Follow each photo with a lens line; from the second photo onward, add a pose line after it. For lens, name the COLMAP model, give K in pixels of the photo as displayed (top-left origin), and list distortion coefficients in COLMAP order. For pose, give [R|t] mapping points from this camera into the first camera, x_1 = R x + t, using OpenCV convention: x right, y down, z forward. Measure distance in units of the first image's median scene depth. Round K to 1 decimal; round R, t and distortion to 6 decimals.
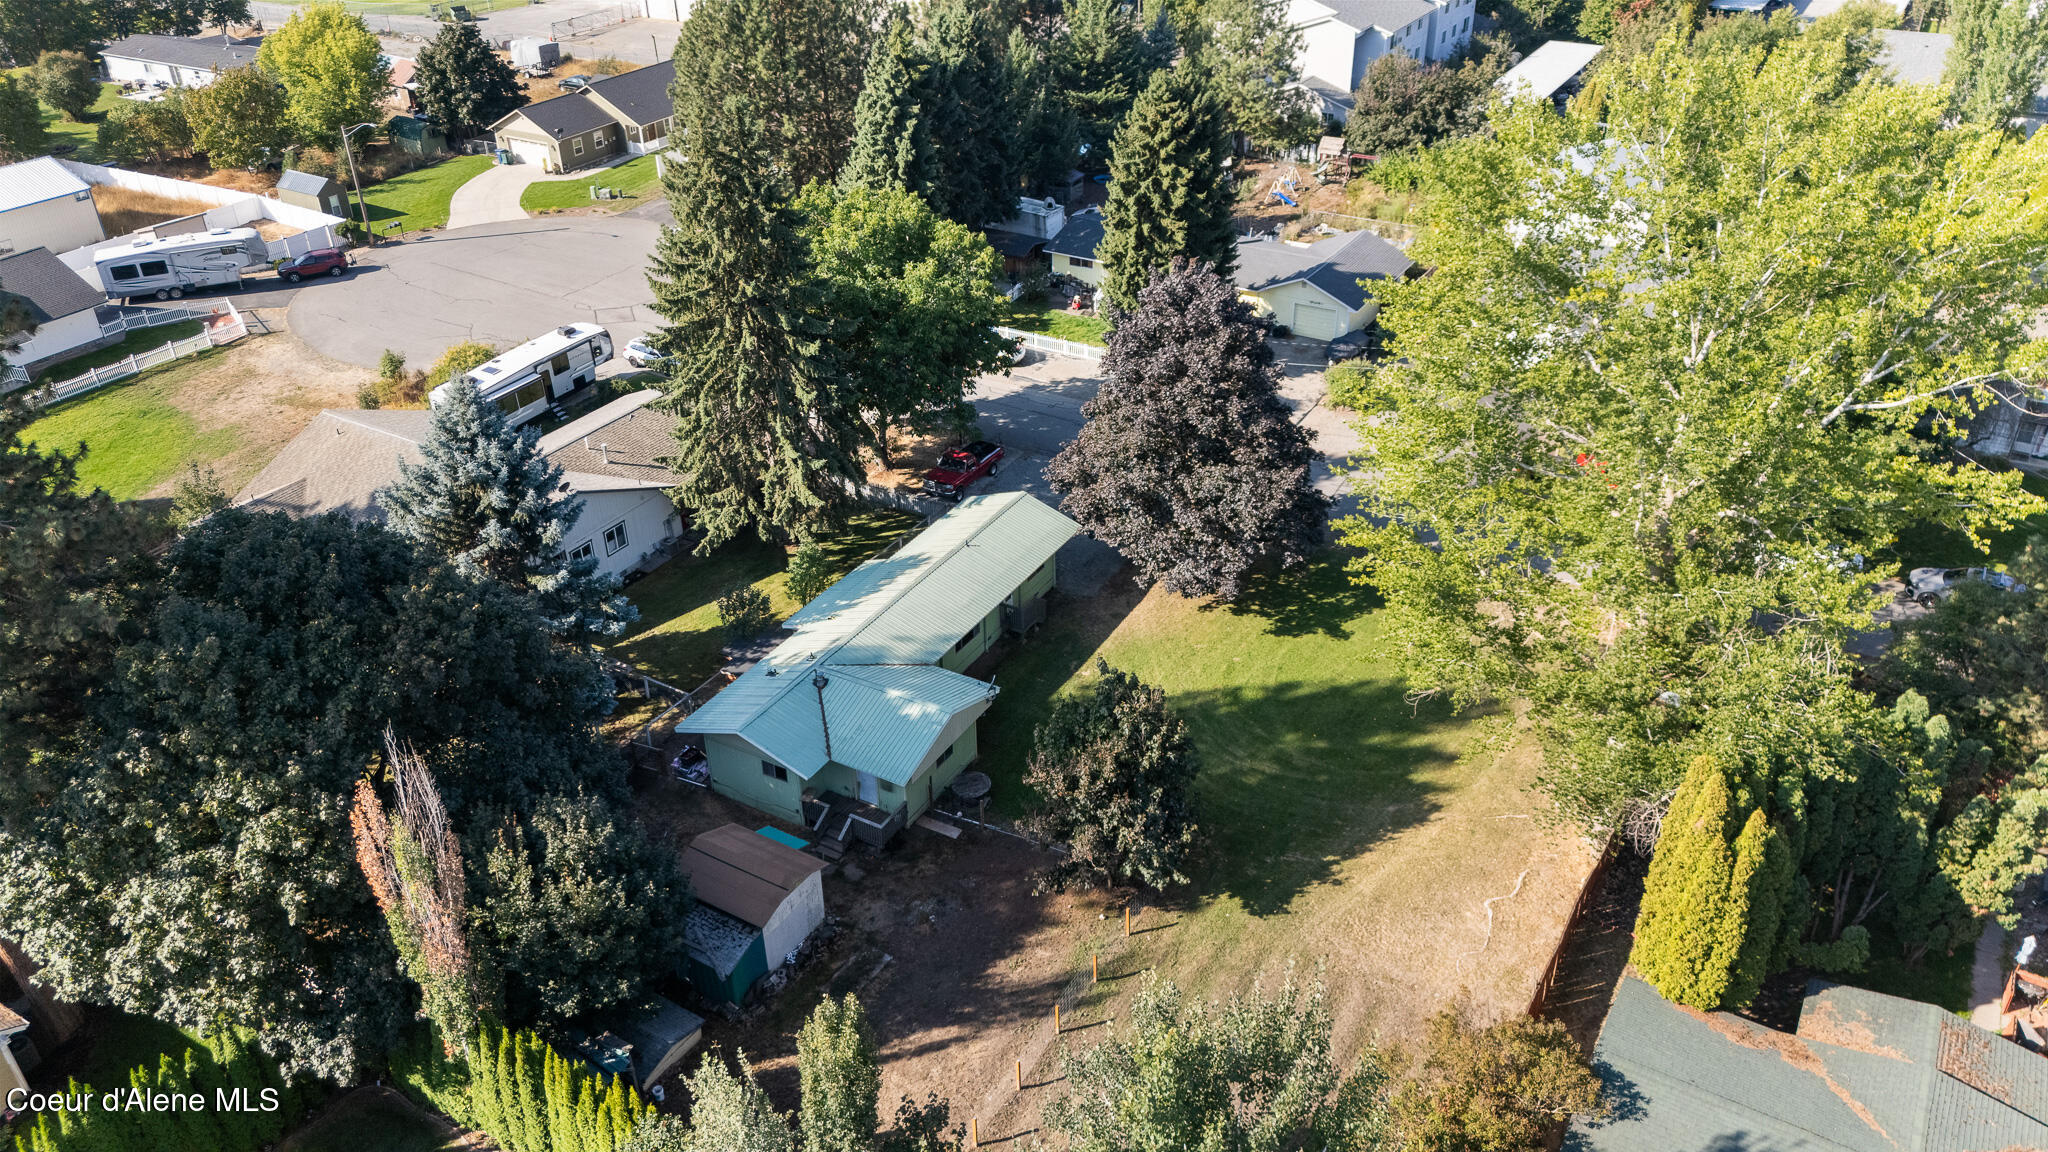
lens RADIAL K [[1435.7, 0, 1024.0], [0, 1435.7, 576.0], [0, 0, 1]] dist [0.081419, -0.096345]
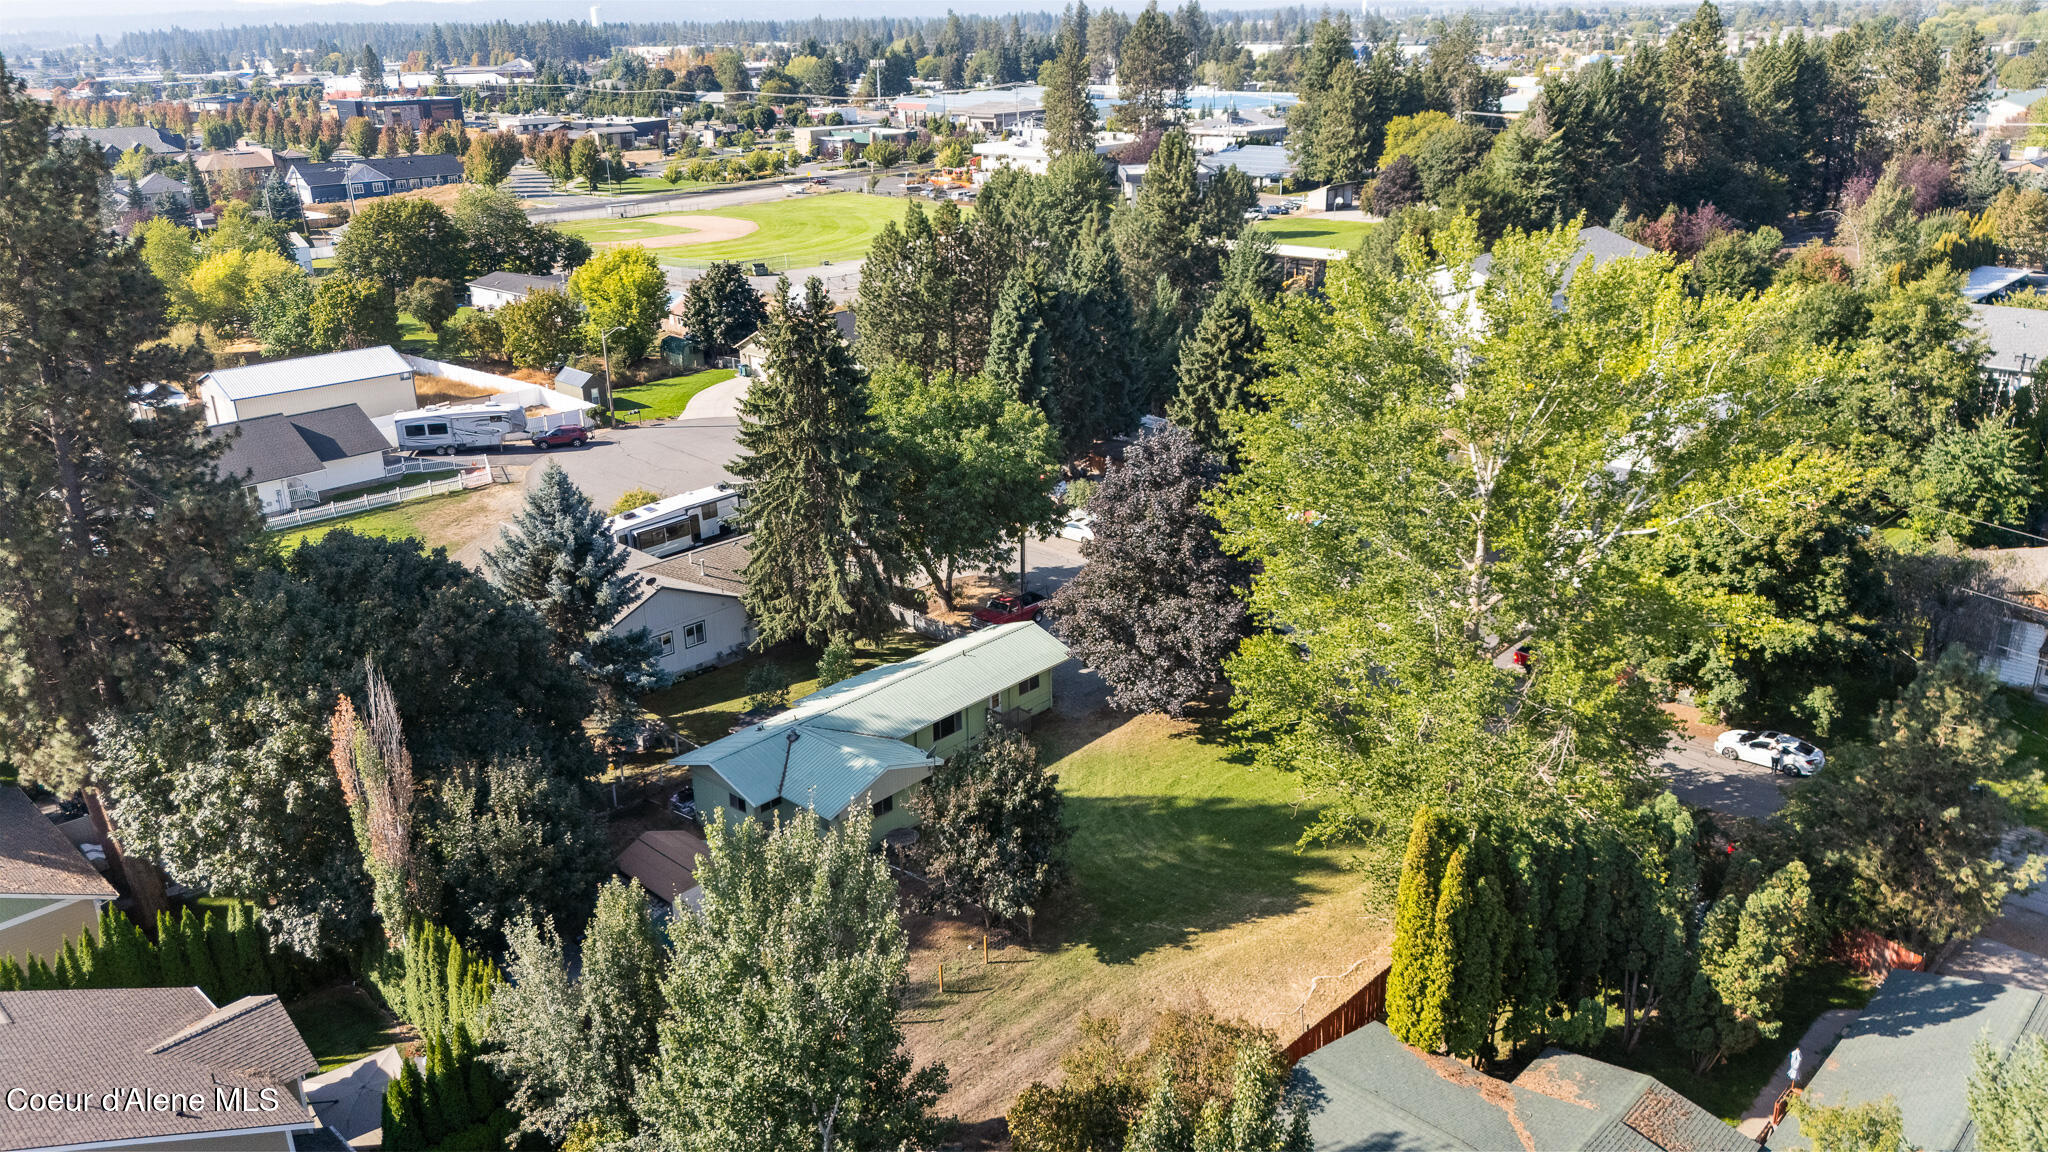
lens RADIAL K [[1414.2, 0, 1024.0], [0, 1414.2, 576.0], [0, 0, 1]] dist [0.082692, -0.116433]
pose [[0.978494, 0.078172, -0.190888, 0.224946], [-0.111520, 0.978984, -0.170744, 0.107586], [0.173529, 0.188360, 0.966648, -0.101214]]
